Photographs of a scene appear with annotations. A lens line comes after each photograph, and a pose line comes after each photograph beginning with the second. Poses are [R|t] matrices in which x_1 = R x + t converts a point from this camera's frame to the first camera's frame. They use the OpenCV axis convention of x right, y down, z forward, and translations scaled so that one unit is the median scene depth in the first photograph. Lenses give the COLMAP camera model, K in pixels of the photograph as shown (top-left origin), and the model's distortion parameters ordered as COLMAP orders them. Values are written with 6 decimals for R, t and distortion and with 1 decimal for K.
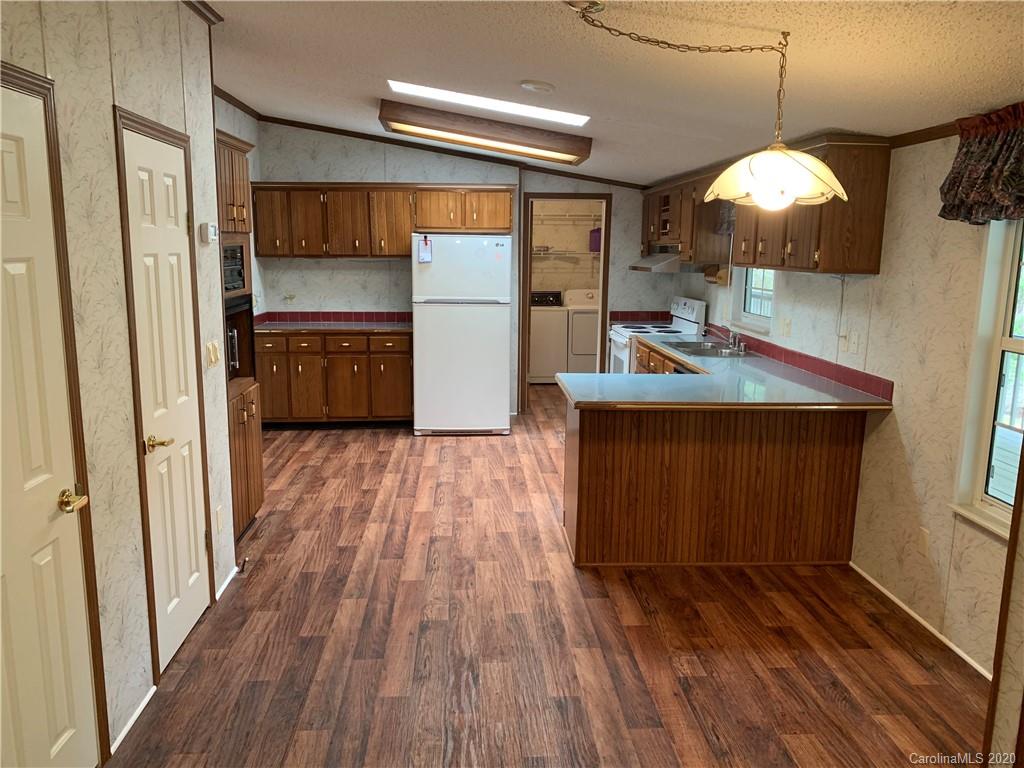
lens RADIAL K [[782.4, 0, 512.0], [0, 782.4, 384.0], [0, 0, 1]] dist [-0.005212, -0.004590]
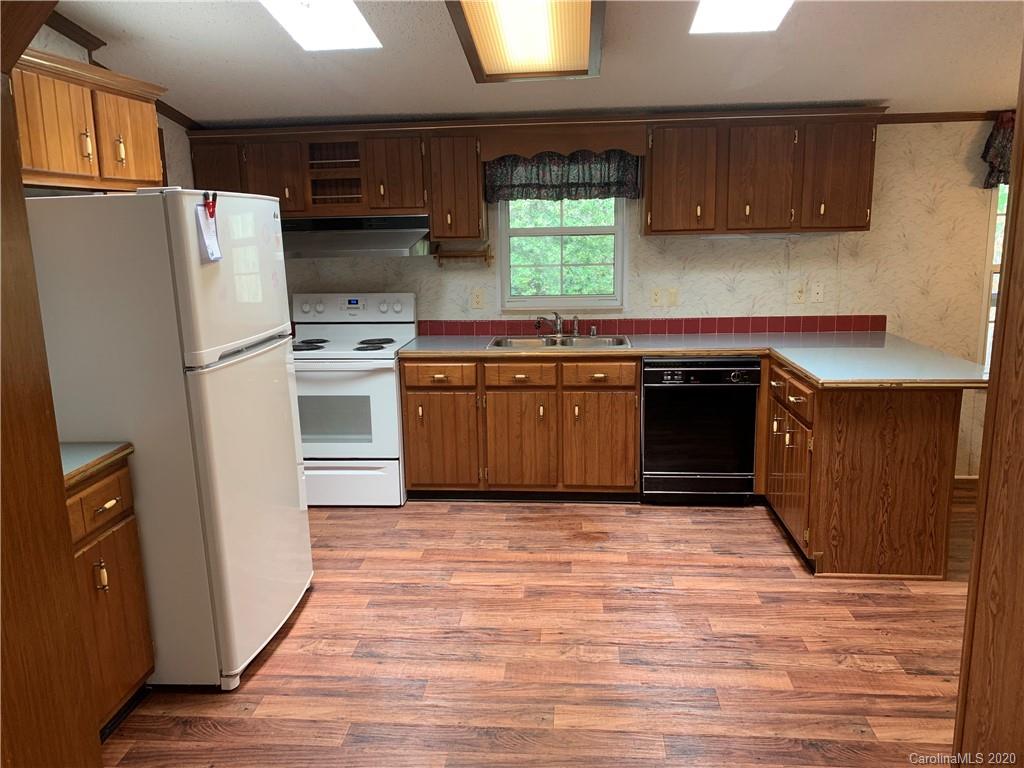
lens RADIAL K [[782.4, 0, 512.0], [0, 782.4, 384.0], [0, 0, 1]] dist [-0.005212, -0.004590]
pose [[0.149195, -0.205260, 0.967269, -0.675217], [0.195861, 0.964970, 0.174562, -0.188261], [-0.969216, 0.163407, 0.184171, 1.110757]]
